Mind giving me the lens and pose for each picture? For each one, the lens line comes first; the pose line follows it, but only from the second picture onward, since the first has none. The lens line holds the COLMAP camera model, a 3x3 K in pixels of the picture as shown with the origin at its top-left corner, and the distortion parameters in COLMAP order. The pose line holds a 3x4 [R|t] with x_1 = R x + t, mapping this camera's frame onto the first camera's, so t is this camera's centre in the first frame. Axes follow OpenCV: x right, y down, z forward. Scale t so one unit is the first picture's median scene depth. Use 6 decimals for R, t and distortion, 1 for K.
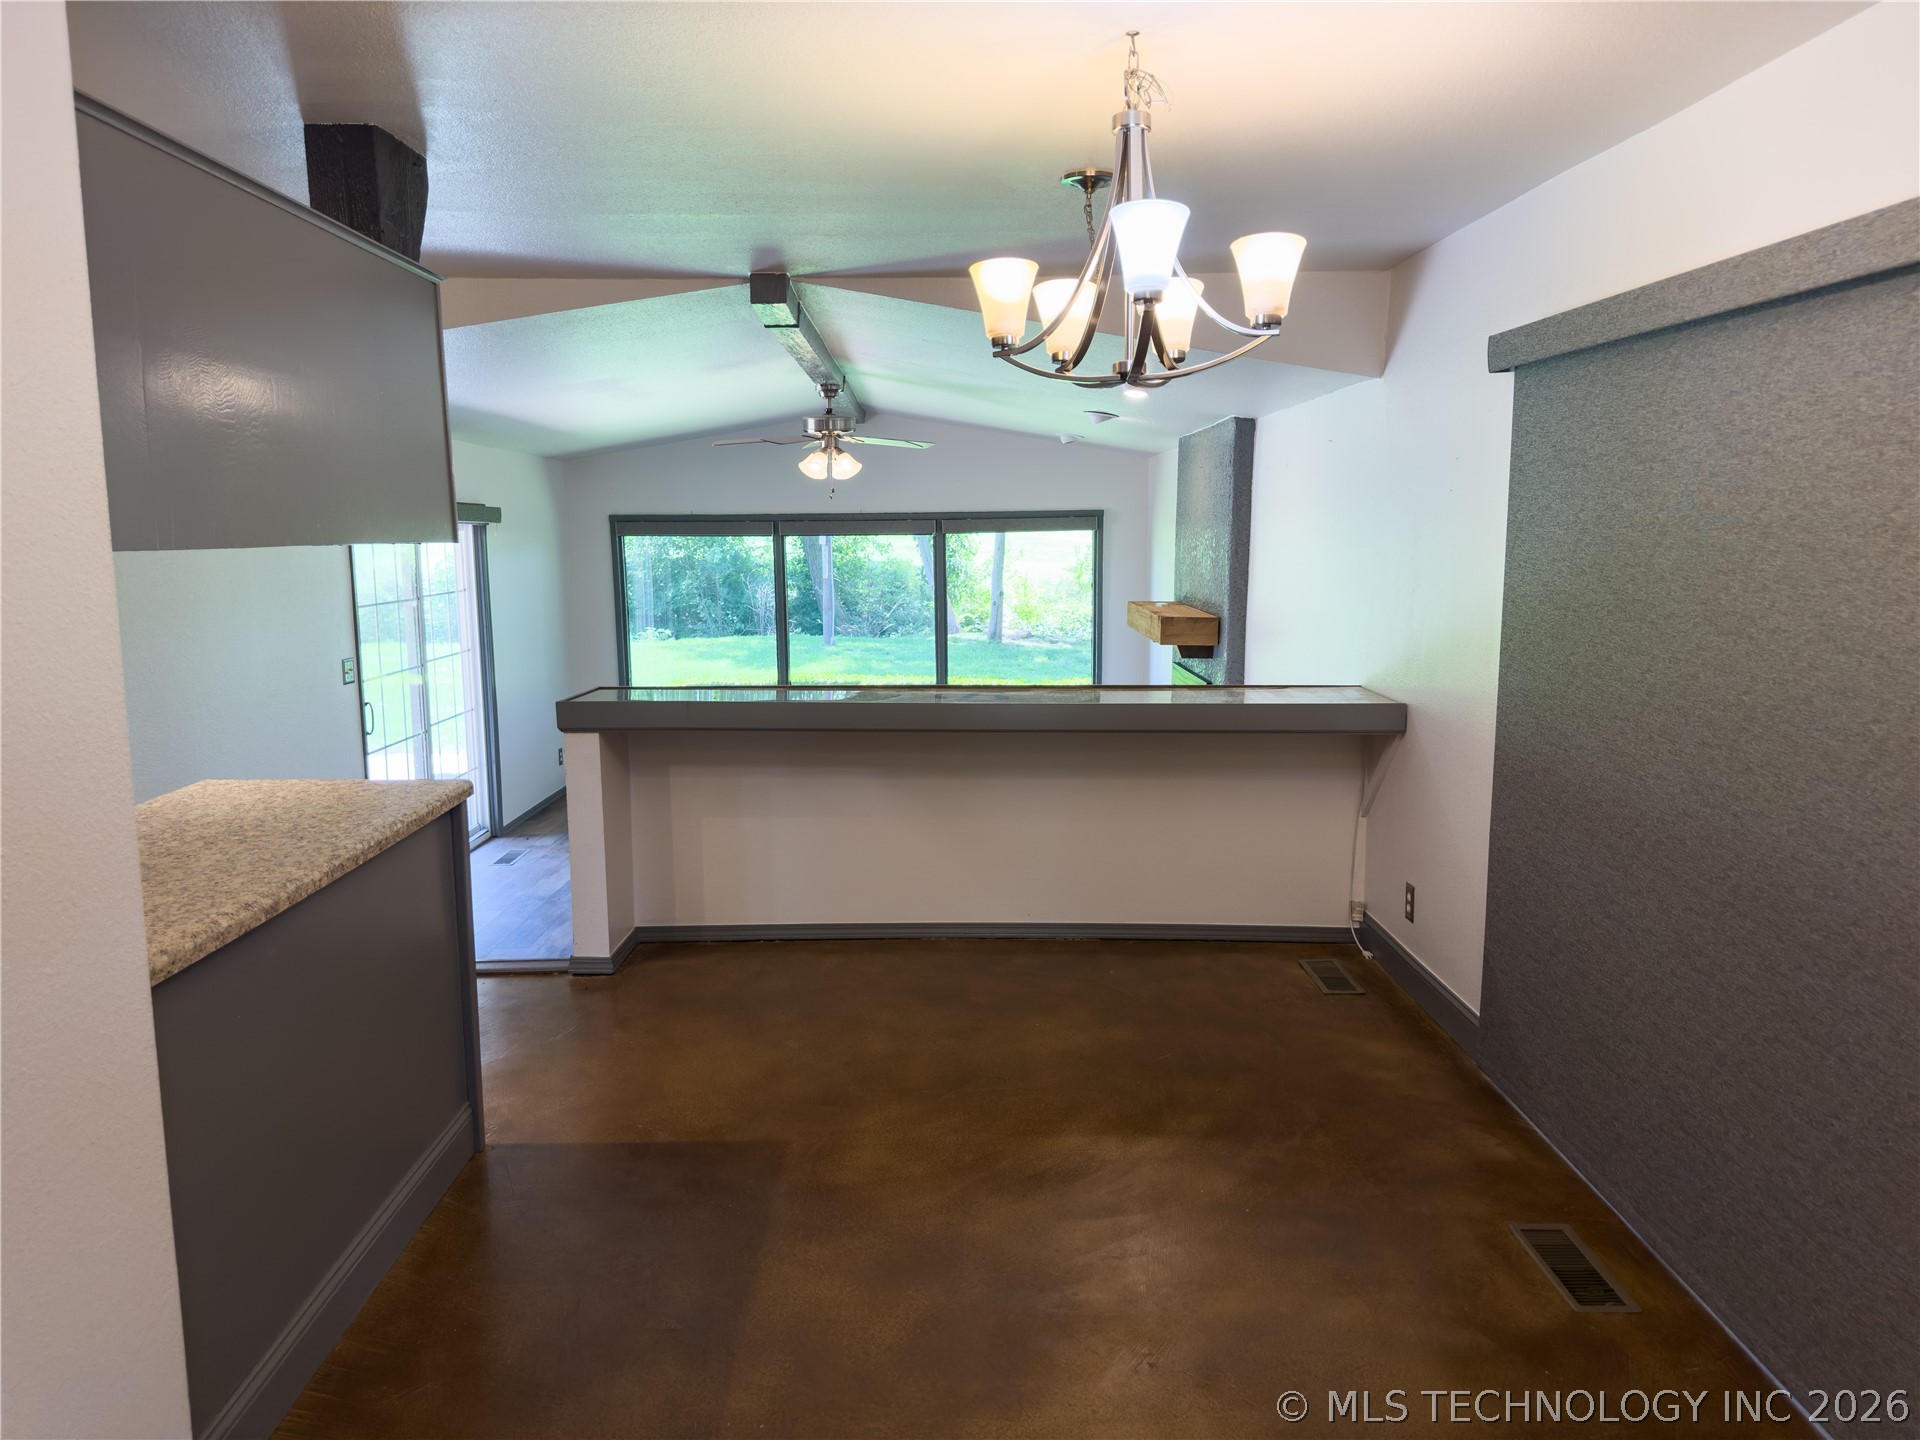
lens RADIAL K [[1346.6, 0, 993.2], [0, 1346.6, 716.3], [0, 0, 1]] dist [0.073605, -0.093535]
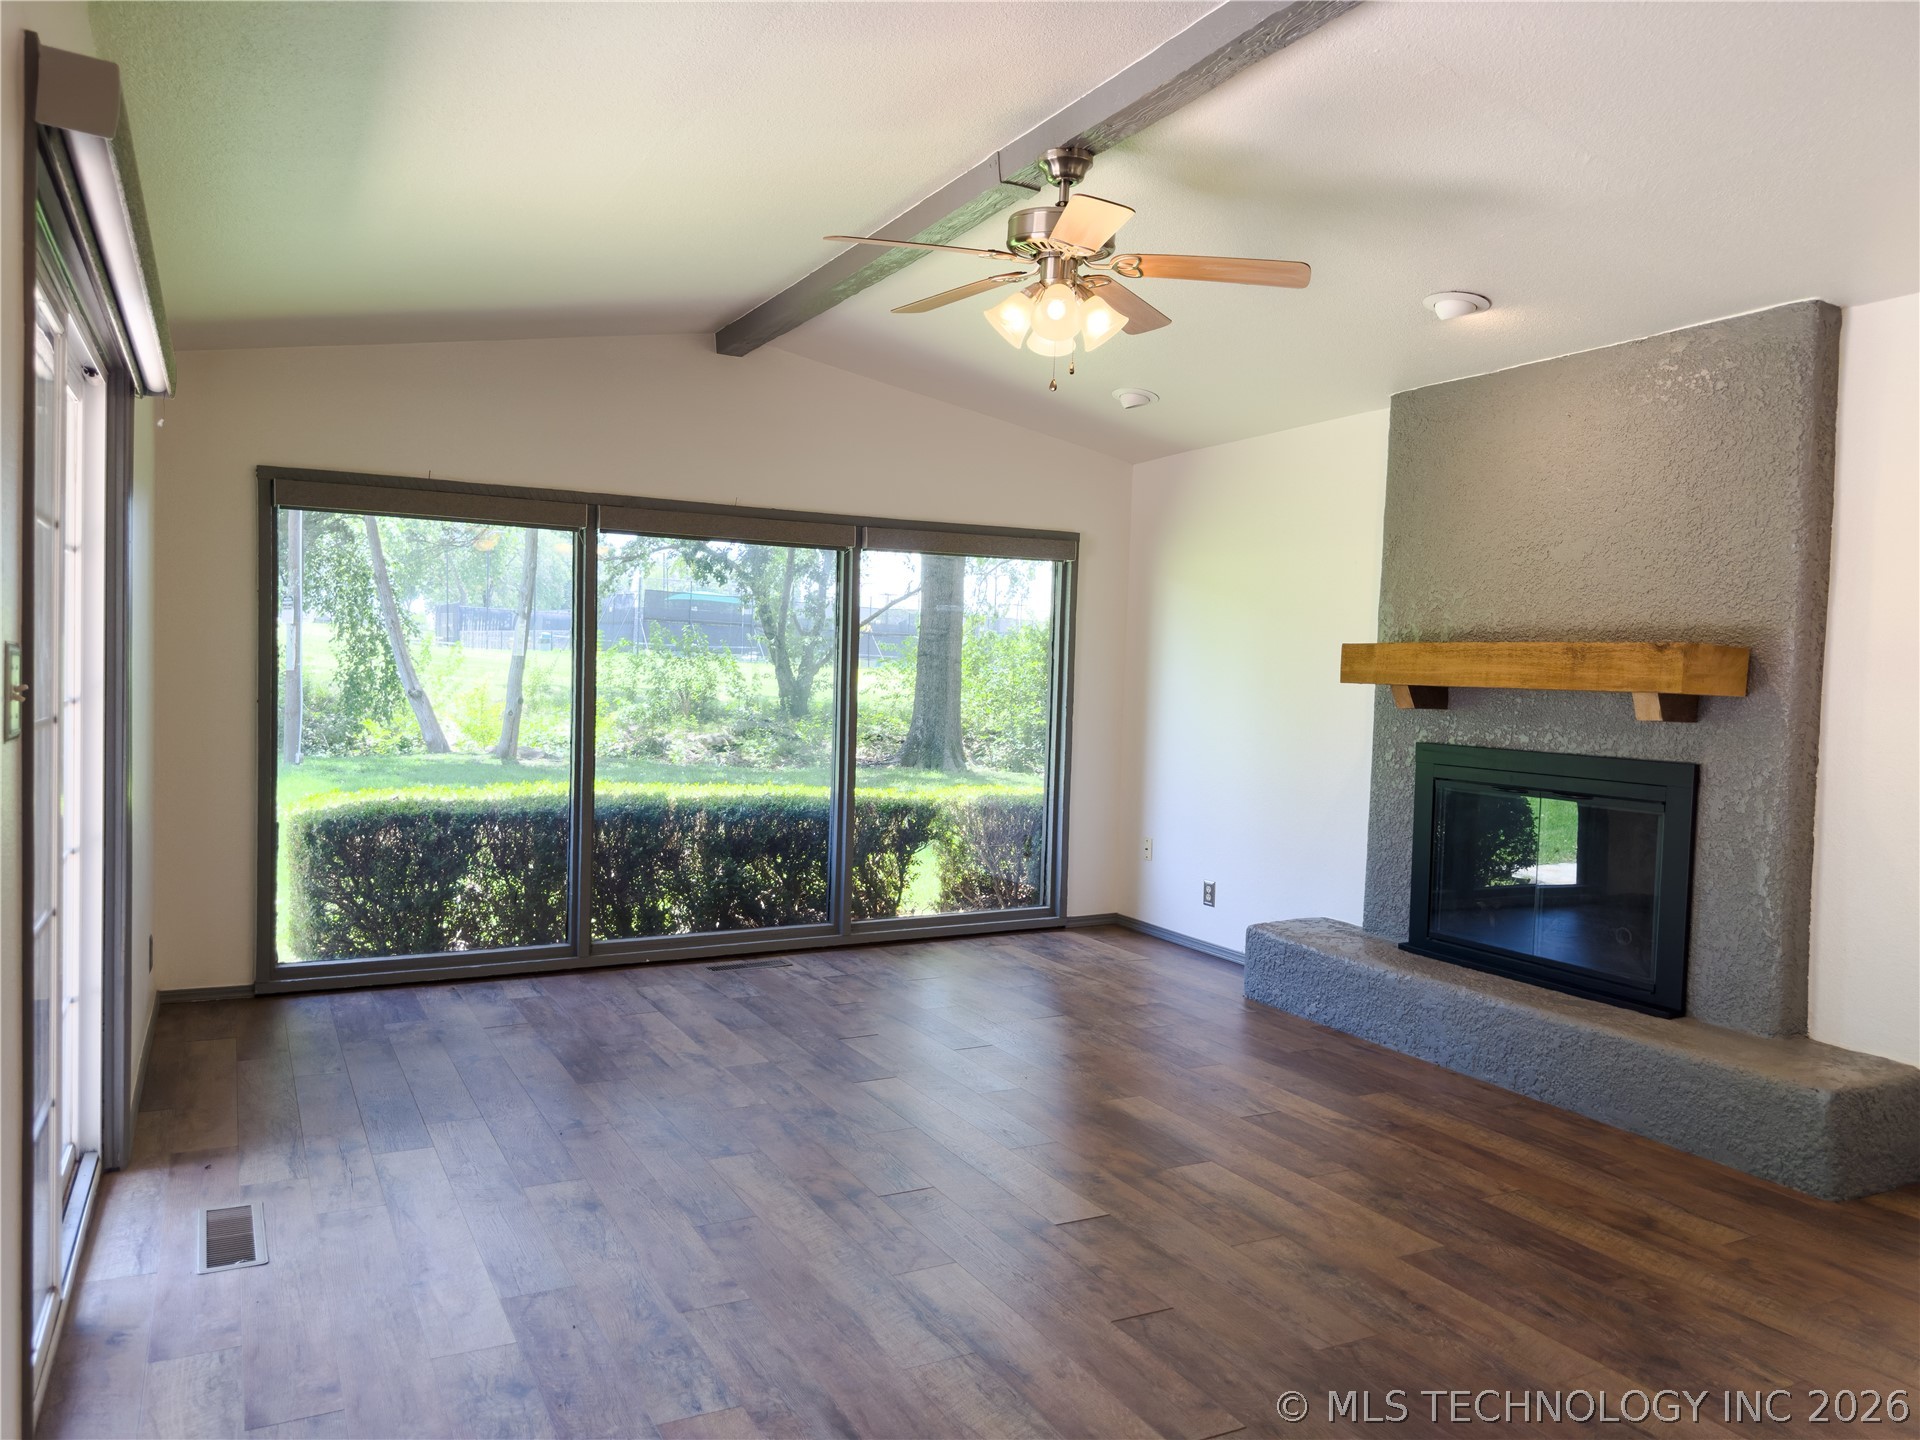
lens RADIAL K [[1339.3, 0, 941.6], [0, 1339.3, 725.1], [0, 0, 1]] dist [0.100087, -0.139352]
pose [[0.900549, 0.015158, 0.434490, -0.366303], [0.026695, 0.995578, -0.090062, 0.002672], [-0.433934, 0.092704, 0.896163, 0.578632]]
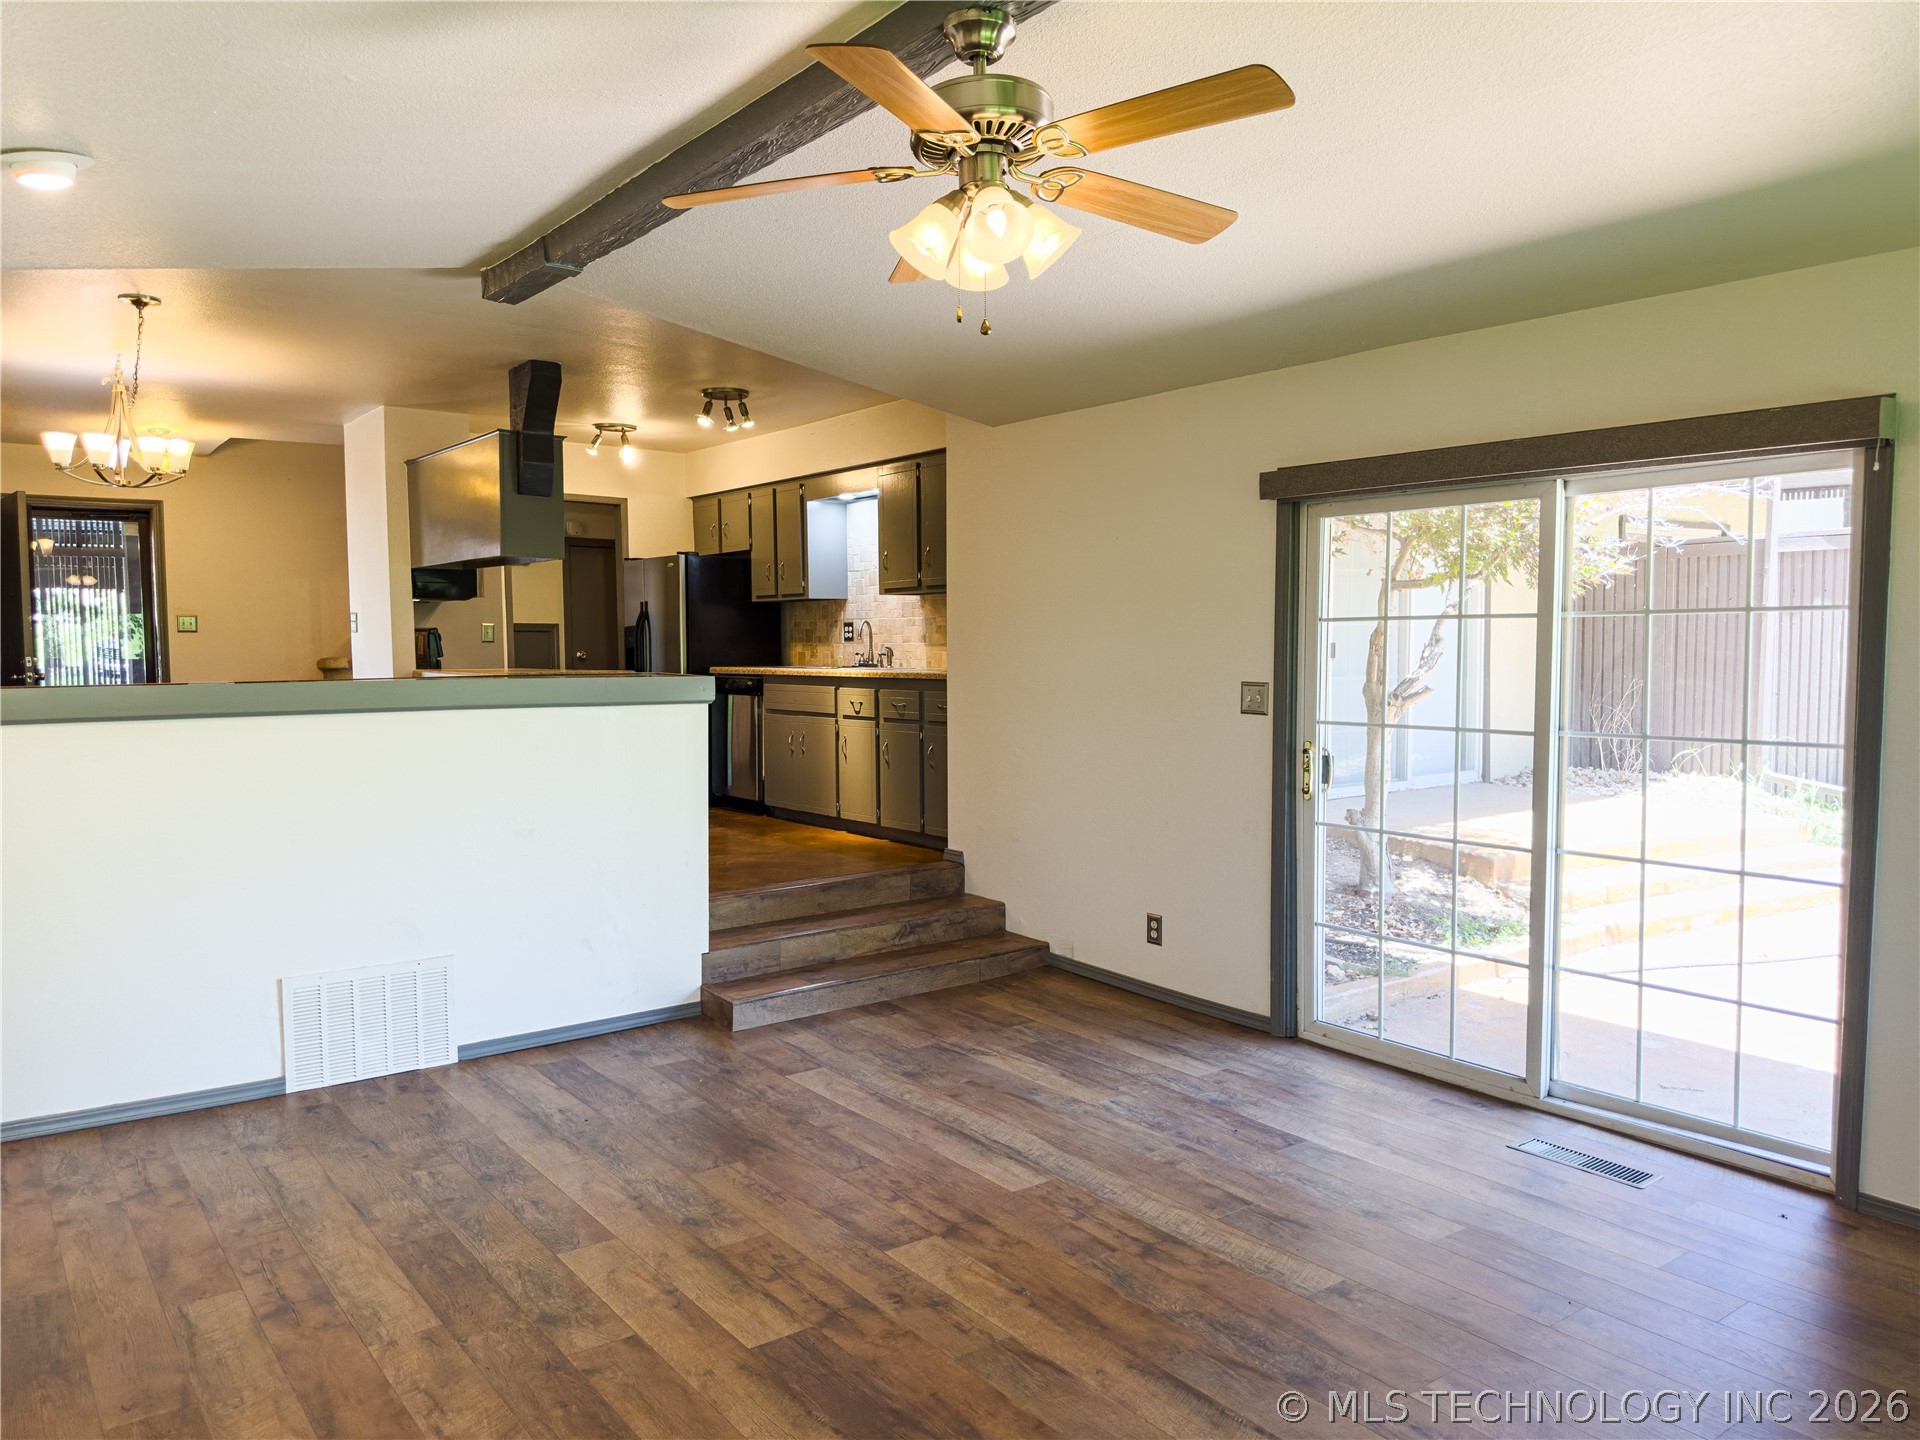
lens RADIAL K [[1339.3, 0, 941.6], [0, 1339.3, 725.1], [0, 0, 1]] dist [0.100087, -0.139352]
pose [[-0.819939, 0.041668, -0.570932, 0.082630], [-0.072558, 0.981739, 0.175854, -0.114475], [0.567834, 0.185615, -0.801942, 1.262221]]
